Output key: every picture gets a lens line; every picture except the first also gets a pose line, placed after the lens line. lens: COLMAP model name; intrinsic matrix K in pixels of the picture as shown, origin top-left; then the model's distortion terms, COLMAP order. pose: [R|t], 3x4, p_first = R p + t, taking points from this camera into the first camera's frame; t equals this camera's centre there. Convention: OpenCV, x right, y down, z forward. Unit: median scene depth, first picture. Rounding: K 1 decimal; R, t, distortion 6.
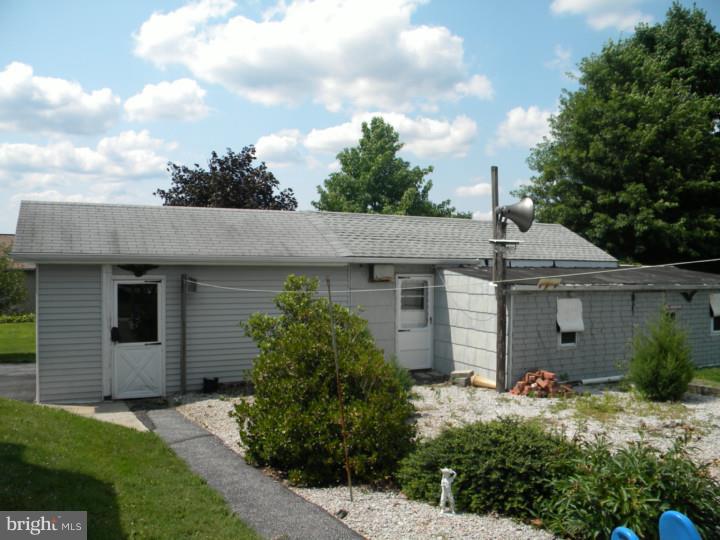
lens RADIAL K [[616.8, 0, 360.0], [0, 616.8, 270.0], [0, 0, 1]] dist [-0.154177, 0.110193]
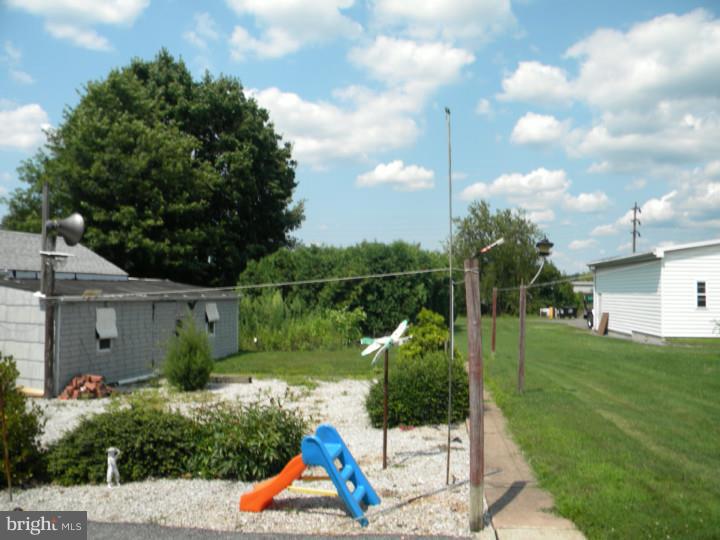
lens RADIAL K [[616.8, 0, 360.0], [0, 616.8, 270.0], [0, 0, 1]] dist [-0.154177, 0.110193]
pose [[0.640735, 0.025132, 0.767351, -0.205328], [-0.007542, 0.999622, -0.026442, 0.003172], [-0.767725, 0.011155, 0.640682, -0.056244]]
